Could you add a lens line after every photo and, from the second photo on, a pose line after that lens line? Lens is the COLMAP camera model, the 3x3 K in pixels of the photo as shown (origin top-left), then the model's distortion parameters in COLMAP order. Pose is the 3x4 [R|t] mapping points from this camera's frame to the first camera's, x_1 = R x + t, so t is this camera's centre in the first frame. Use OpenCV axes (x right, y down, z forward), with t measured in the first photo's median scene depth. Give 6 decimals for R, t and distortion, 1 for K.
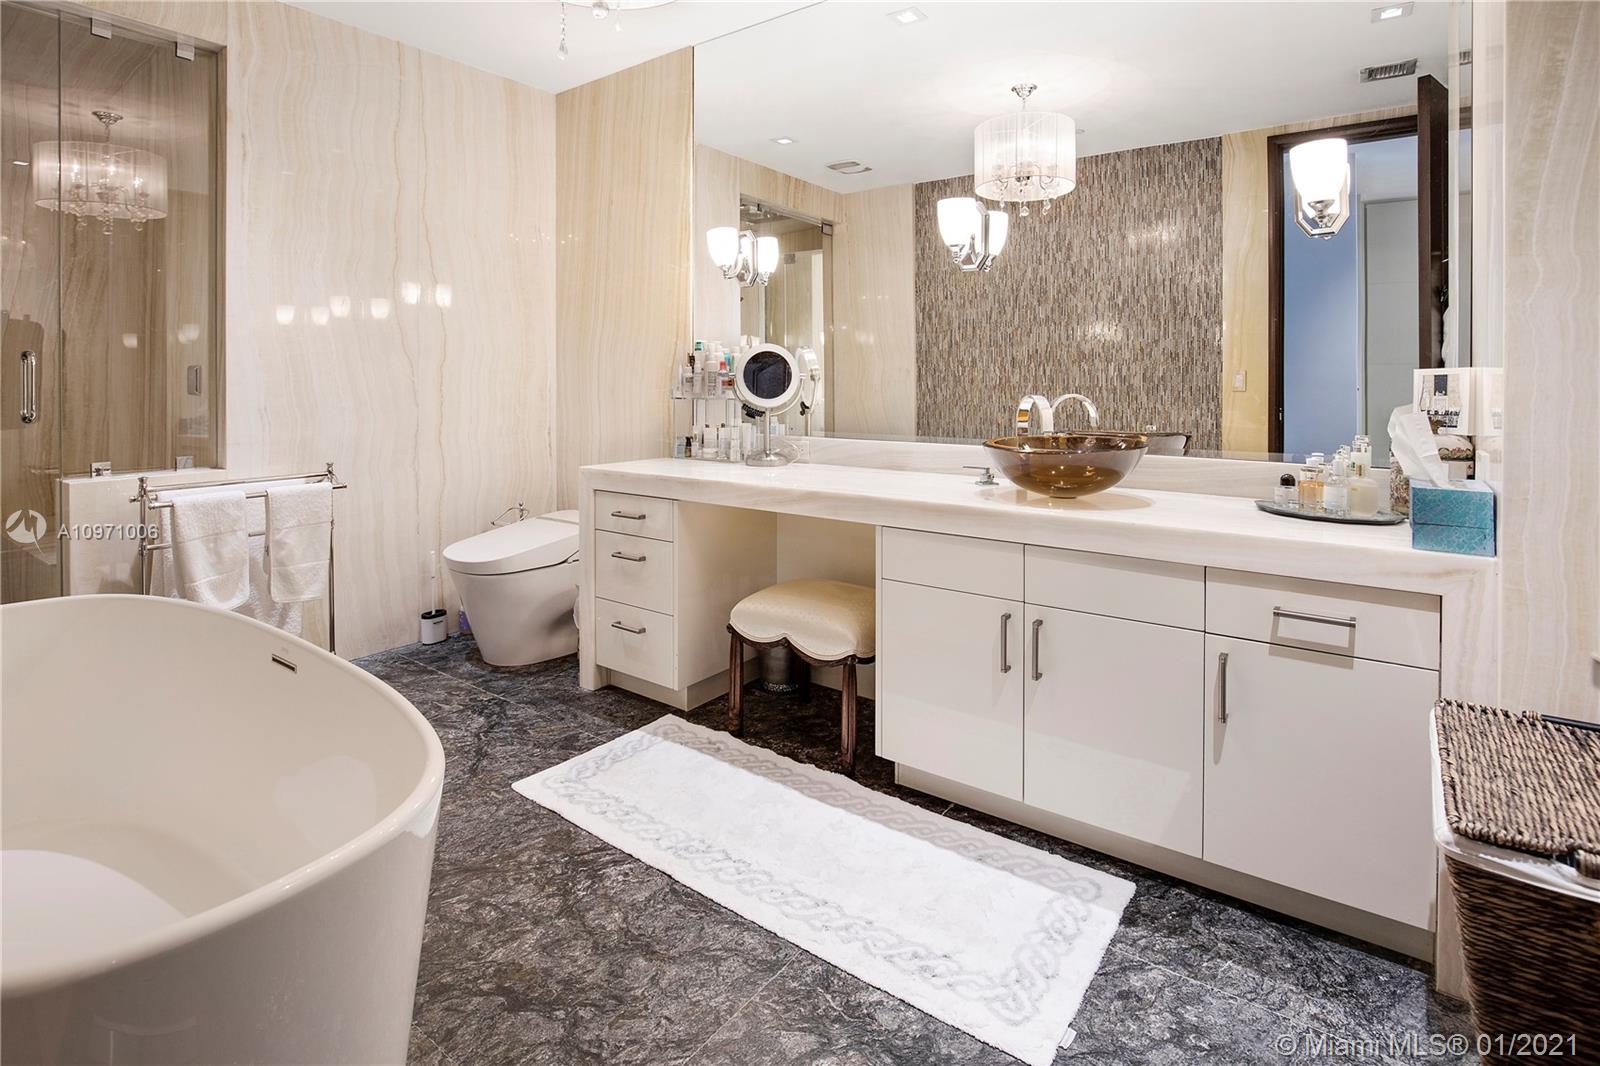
lens RADIAL K [[810.2, 0, 796.7], [0, 810.2, 416.0], [0, 0, 1]] dist [-0.000466, -0.000258]
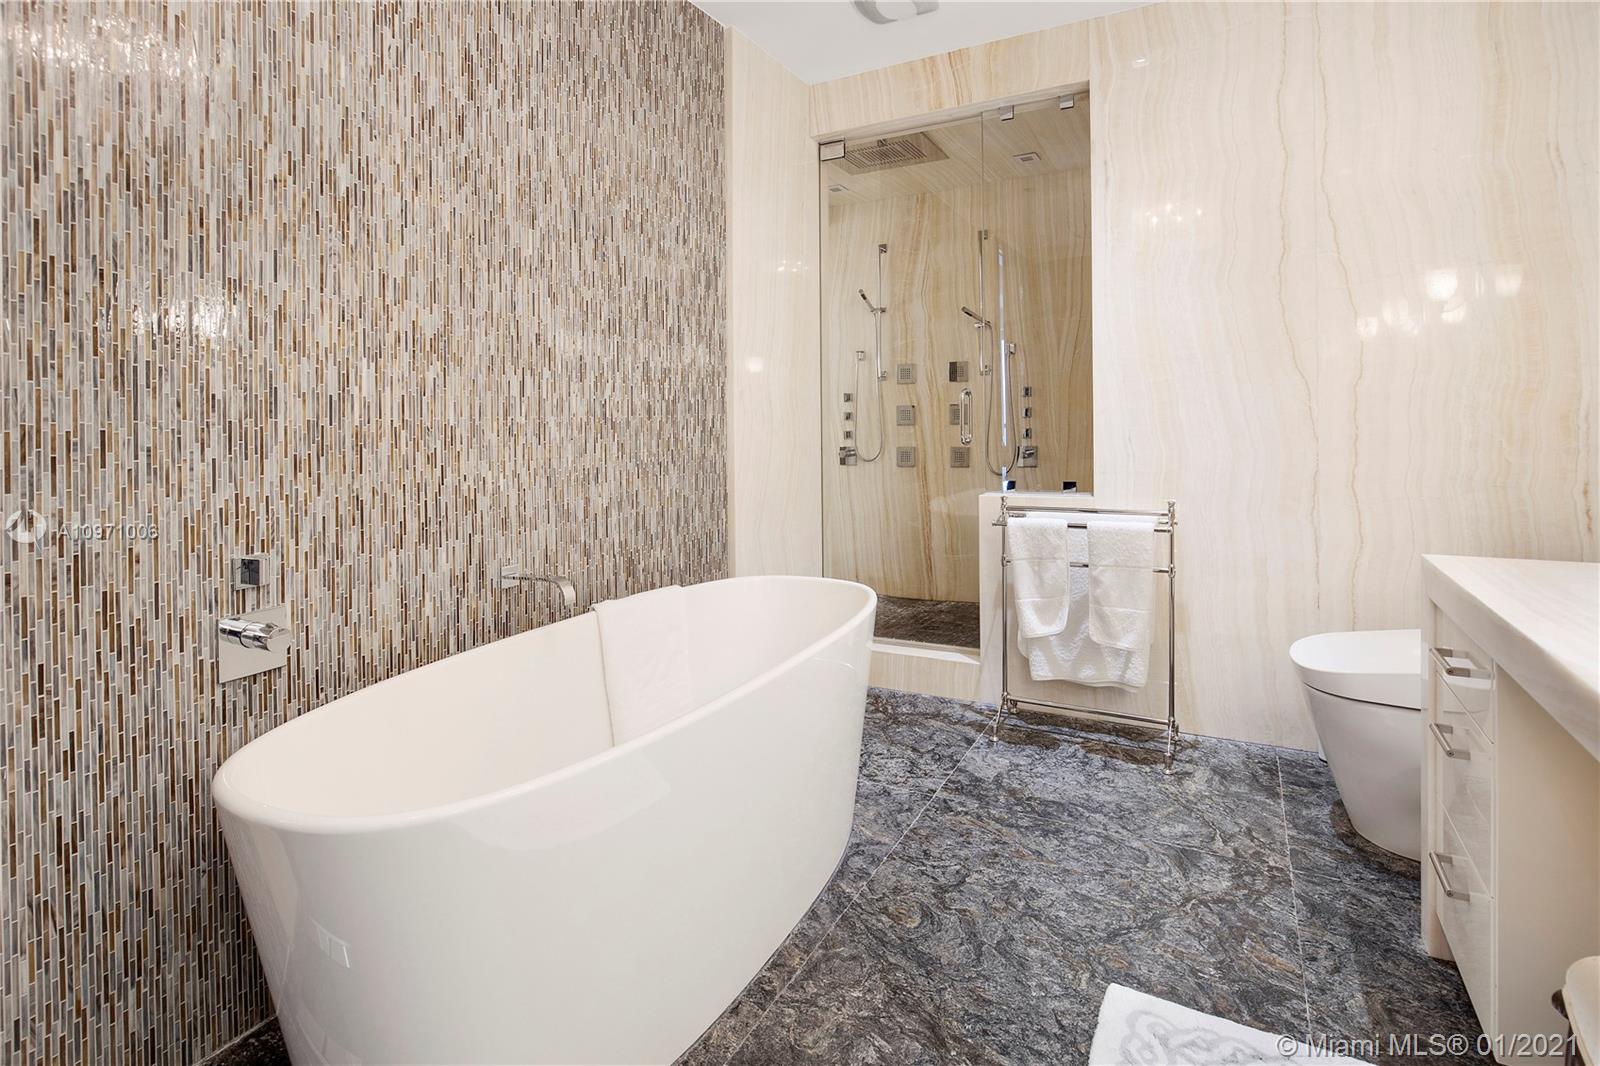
lens RADIAL K [[810.2, 0, 796.7], [0, 810.2, 416.0], [0, 0, 1]] dist [-0.000466, -0.000258]
pose [[0.158807, 0.006929, -0.987285, 0.245121], [-0.022453, 0.999742, 0.003404, -0.031488], [0.987054, 0.021627, 0.158921, 0.491208]]
